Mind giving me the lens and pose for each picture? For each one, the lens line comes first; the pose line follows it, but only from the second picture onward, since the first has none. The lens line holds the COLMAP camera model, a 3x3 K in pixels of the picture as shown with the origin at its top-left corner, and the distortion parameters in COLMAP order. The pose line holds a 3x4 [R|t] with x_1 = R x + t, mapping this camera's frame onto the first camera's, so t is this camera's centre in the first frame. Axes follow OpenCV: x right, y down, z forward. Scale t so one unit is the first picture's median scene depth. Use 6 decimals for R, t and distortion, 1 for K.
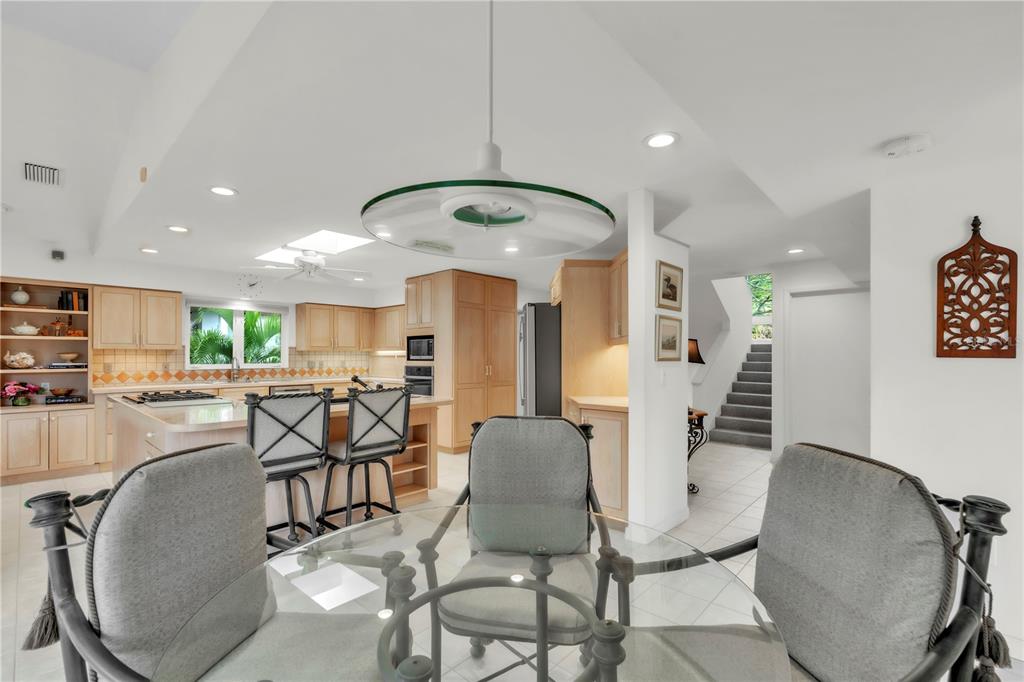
lens RADIAL K [[450.4, 0, 510.0], [0, 450.4, 355.1], [0, 0, 1]] dist [-0.002581, -0.000342]
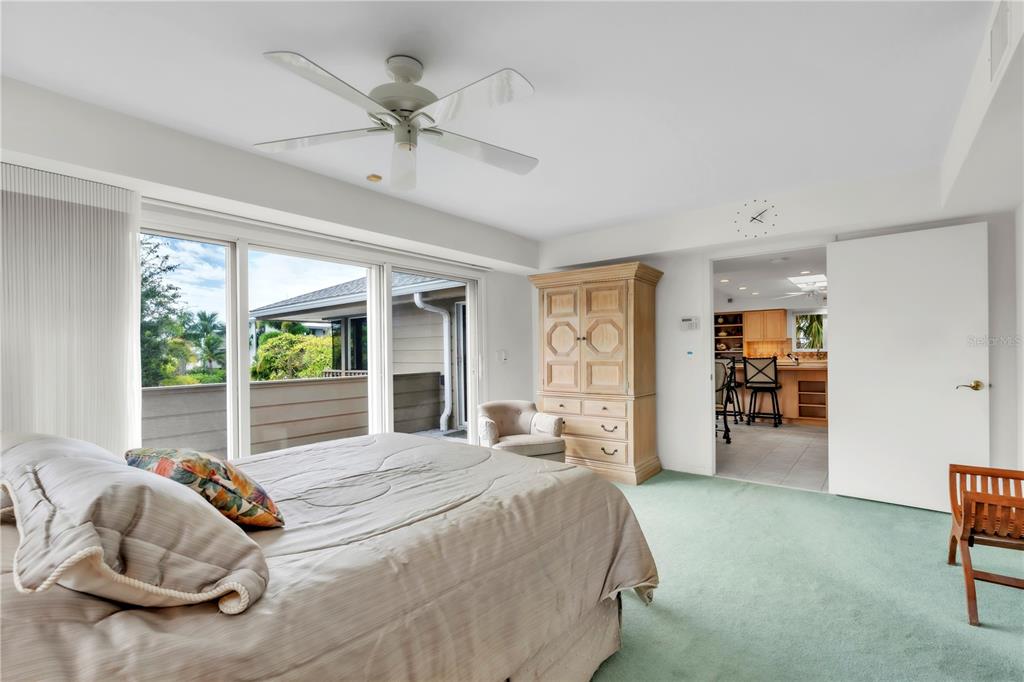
lens RADIAL K [[450.6, 0, 512.0], [0, 450.6, 341.0], [0, 0, 1]] dist [-0.001574, -0.000215]
pose [[0.061973, -0.019654, -0.997884, 1.144642], [0.015086, 0.999710, -0.018753, 0.007172], [0.997964, -0.013892, 0.062251, -0.239643]]
